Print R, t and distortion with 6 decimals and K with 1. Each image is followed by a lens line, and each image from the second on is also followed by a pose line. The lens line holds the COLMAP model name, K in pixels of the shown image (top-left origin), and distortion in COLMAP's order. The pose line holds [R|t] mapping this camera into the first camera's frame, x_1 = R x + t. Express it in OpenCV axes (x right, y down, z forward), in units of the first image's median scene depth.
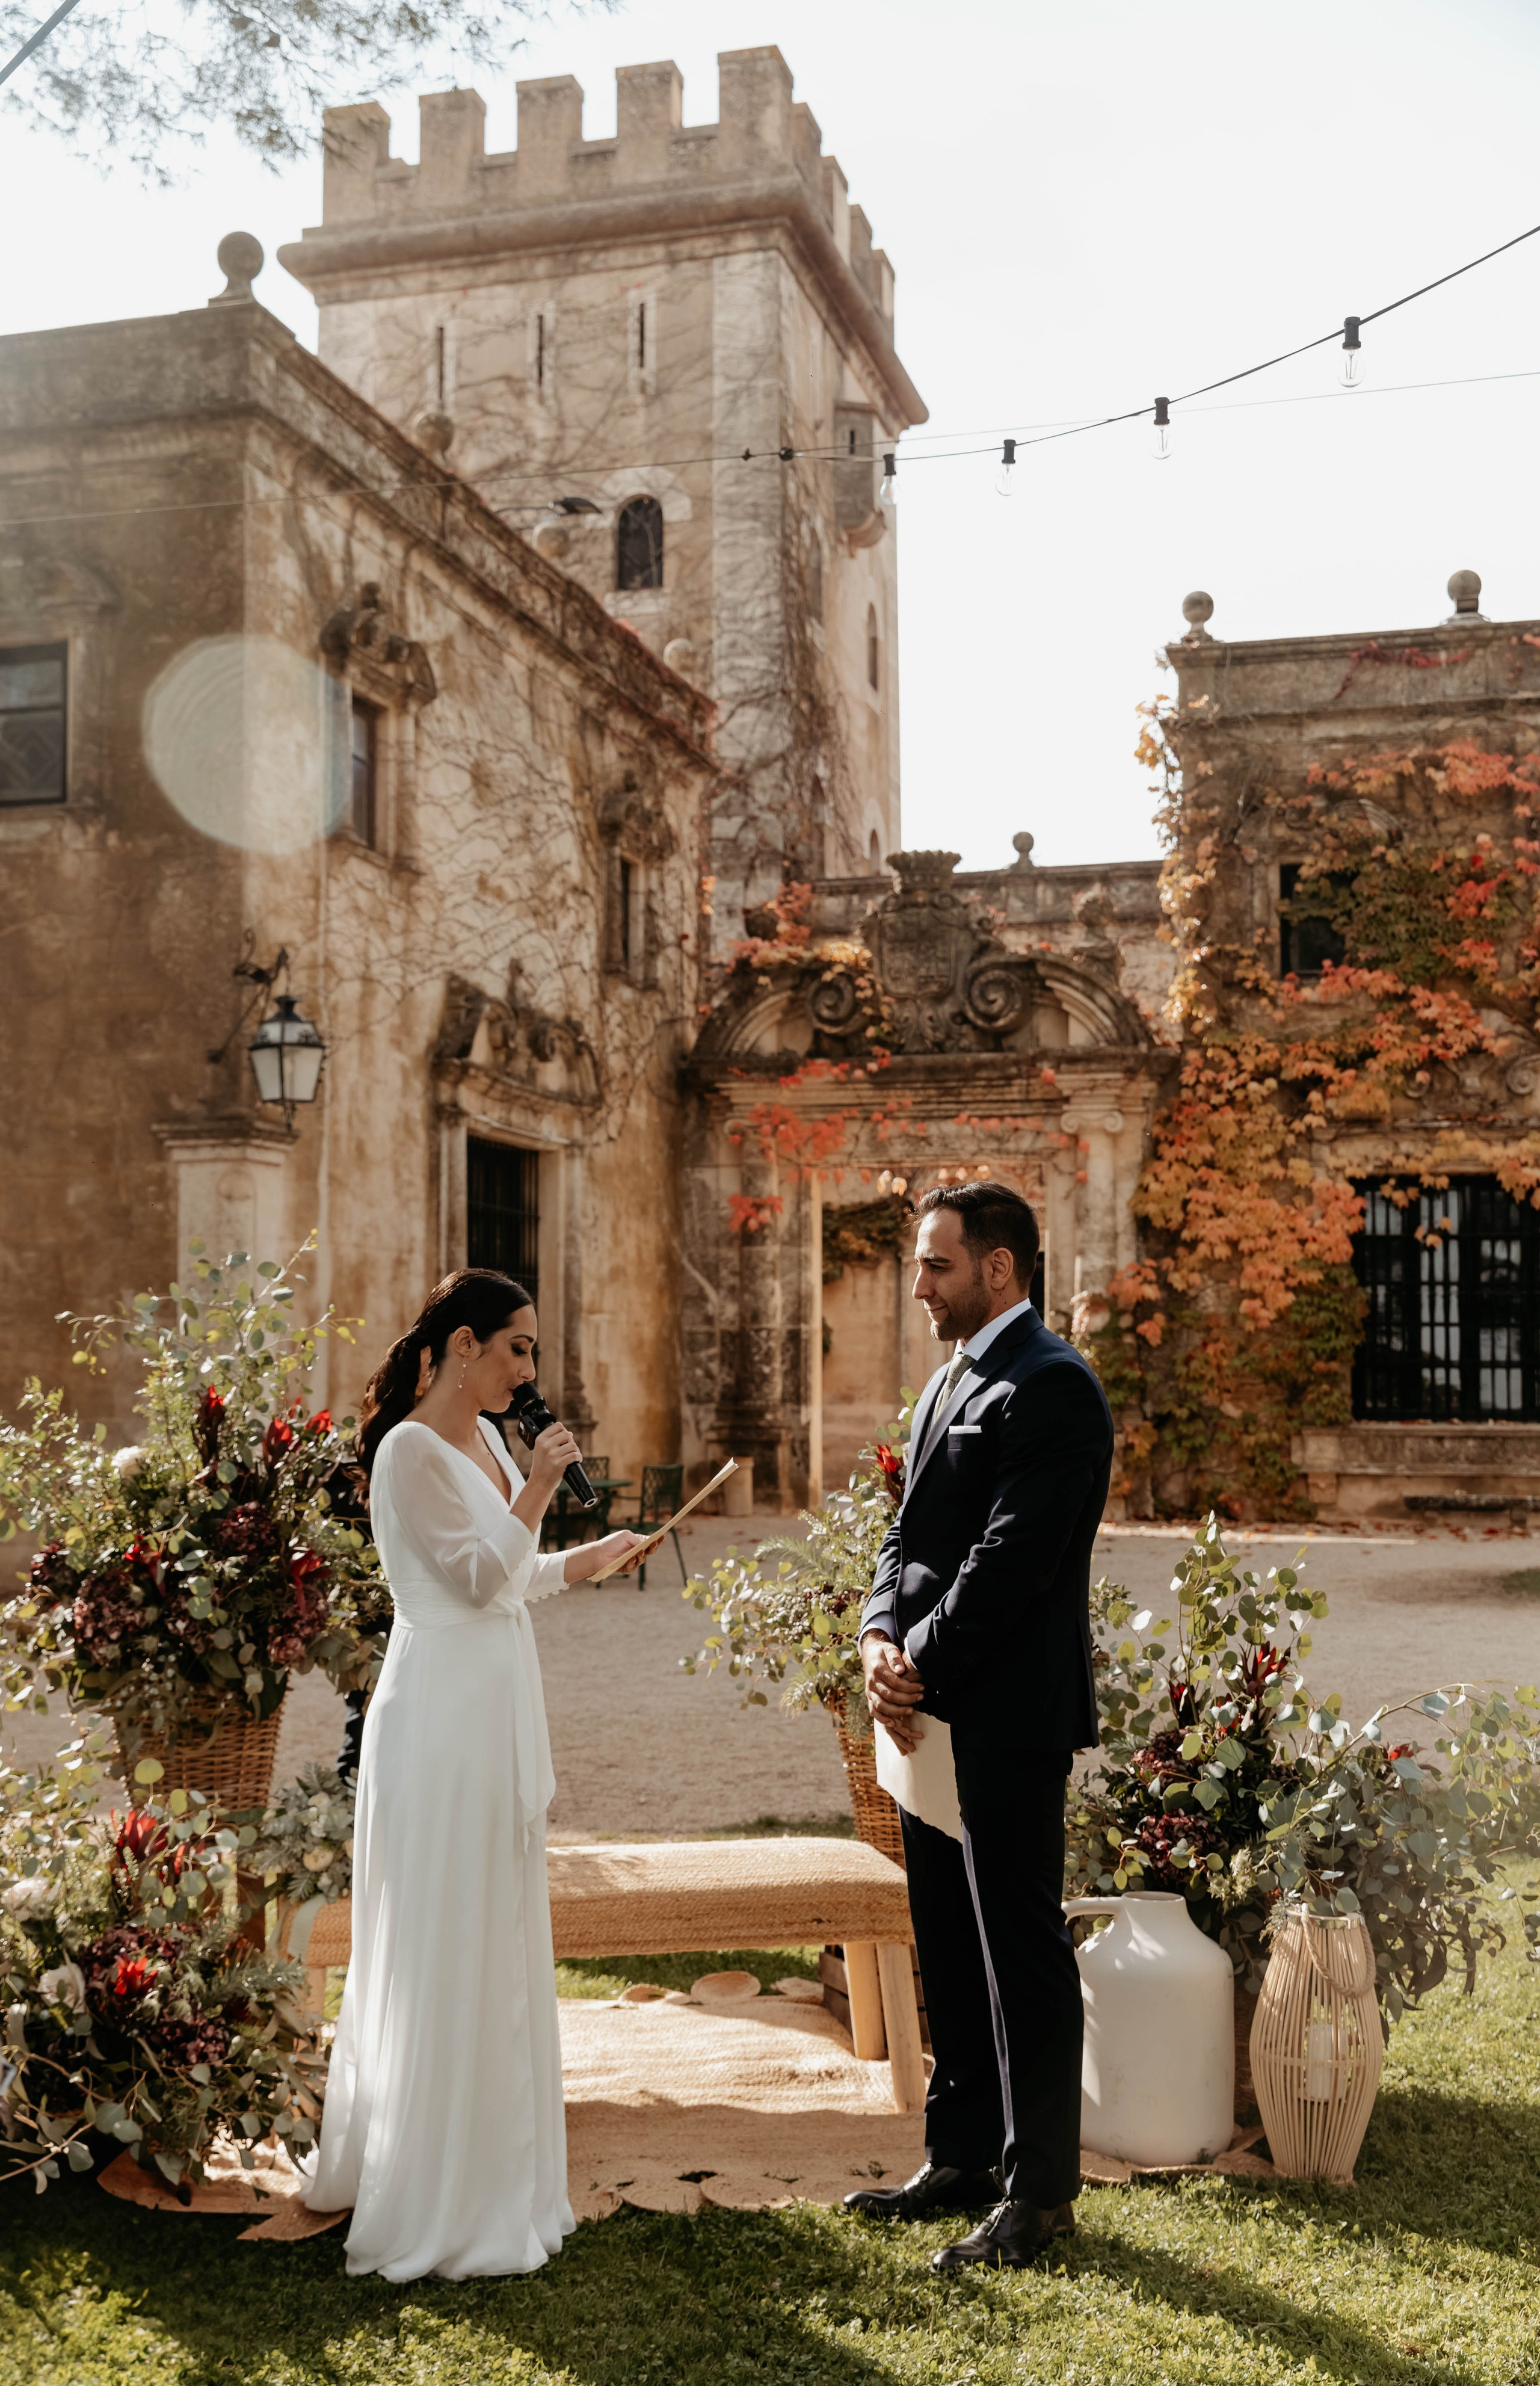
lens RADIAL K [[2629.1, 0, 746.1], [0, 2629.1, 1203.4], [0, 0, 1]] dist [0.012581, 0.000000]
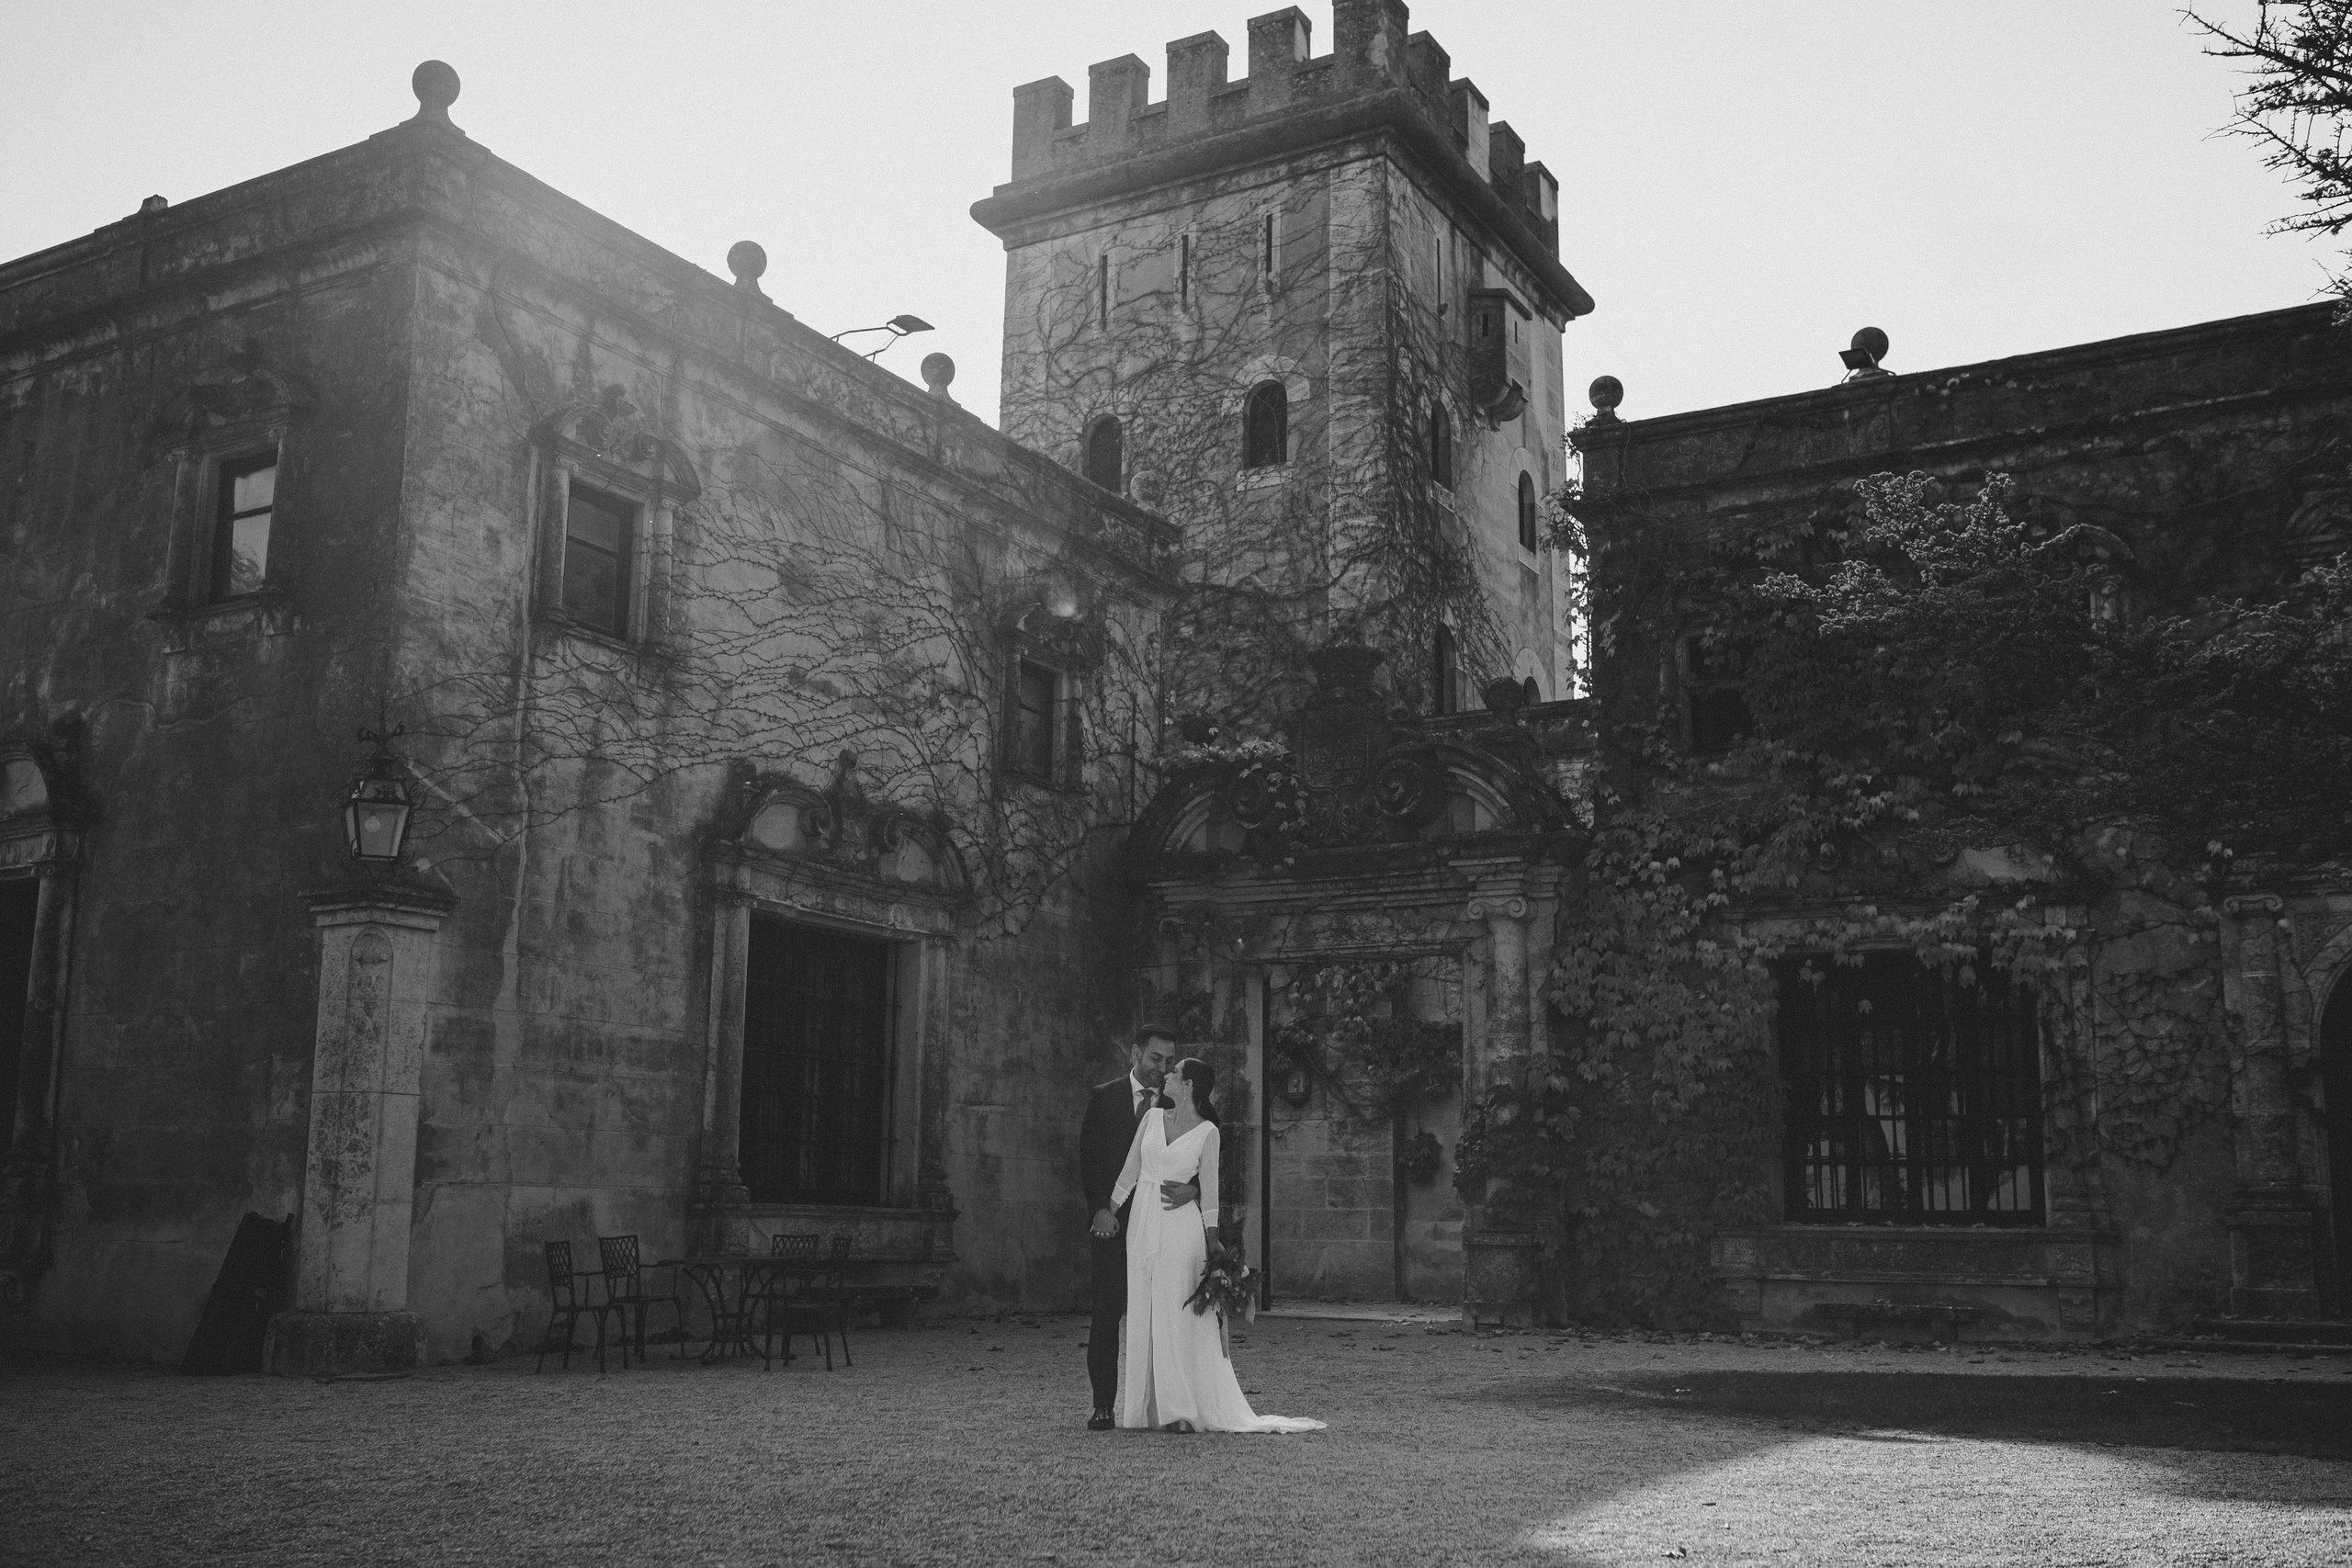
lens RADIAL K [[2238.8, 0, 1168.3], [0, 2238.8, 790.1], [0, 0, 1]] dist [0.013808, 0.000000]
pose [[0.968230, -0.038497, -0.247079, 0.222221], [0.006725, 0.991730, -0.128167, 0.031425], [0.249970, 0.122434, 0.960482, 0.167688]]
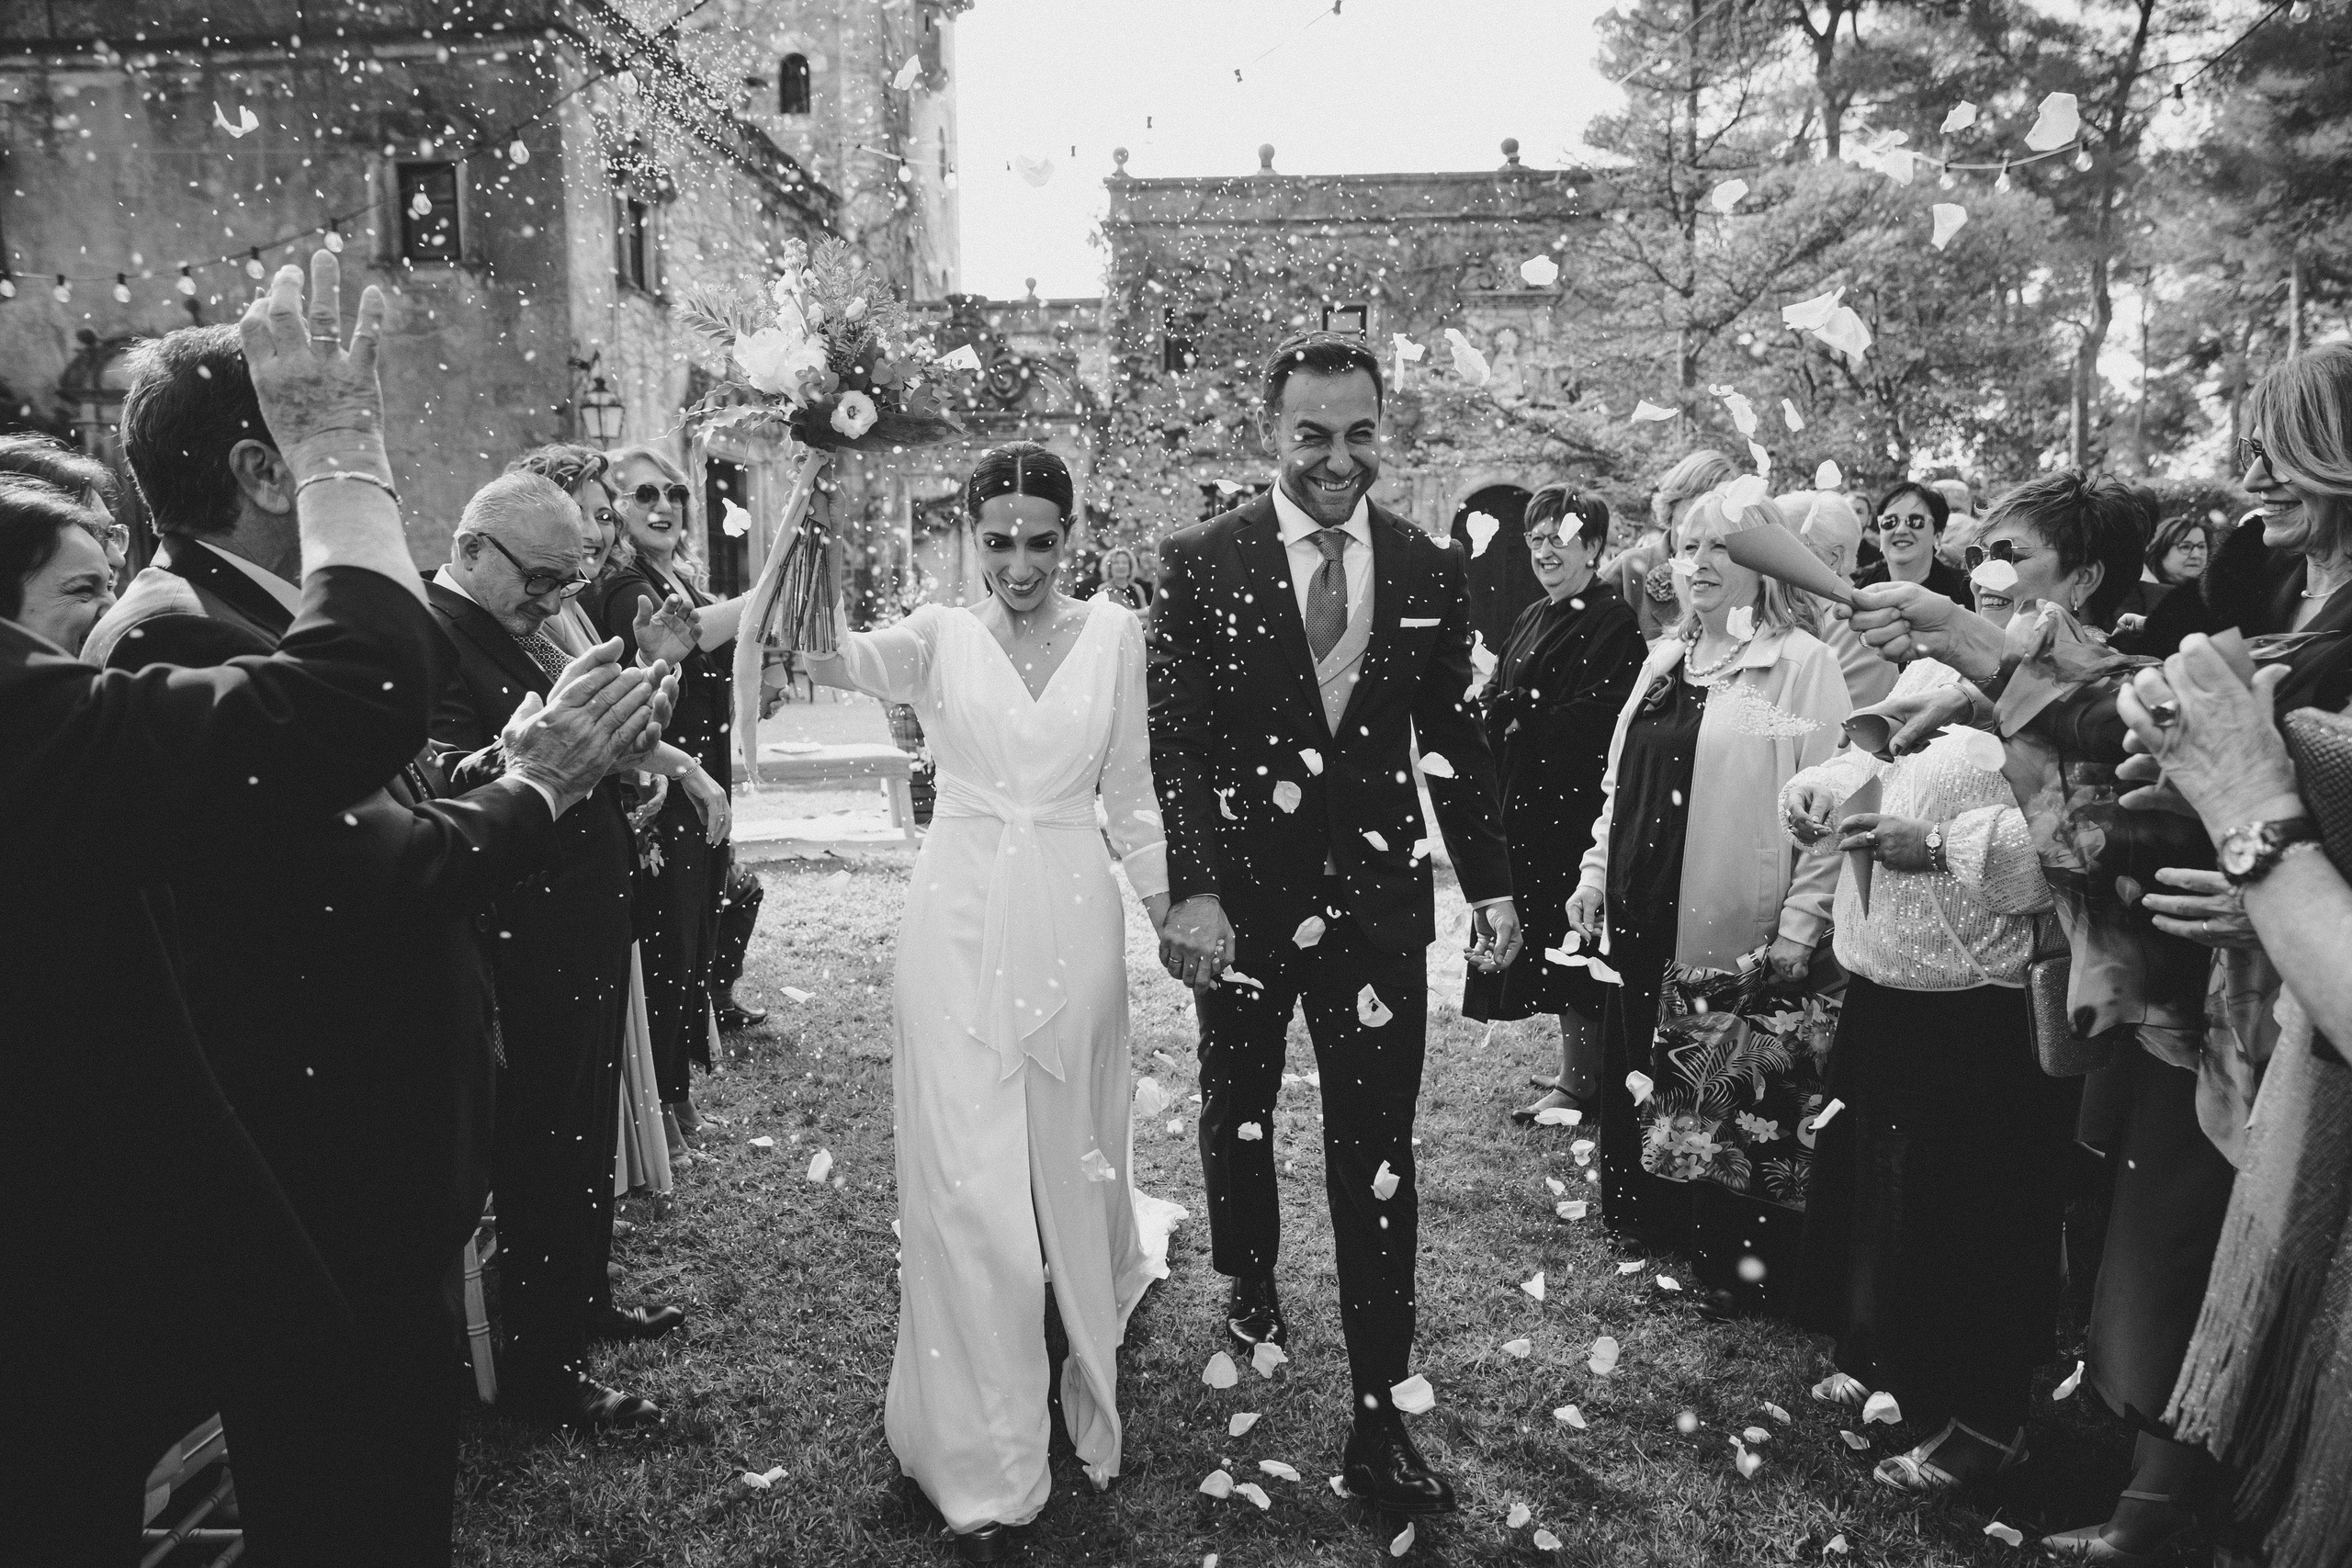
lens RADIAL K [[1624.0, 0, 1189.5], [0, 1624.0, 779.0], [0, 0, 1]] dist [-0.011514, 0.019287]
pose [[0.982631, -0.021884, 0.184274, 0.007926], [-0.009876, 0.985448, 0.169690, 0.000055], [-0.185306, -0.168562, 0.968116, -0.134202]]
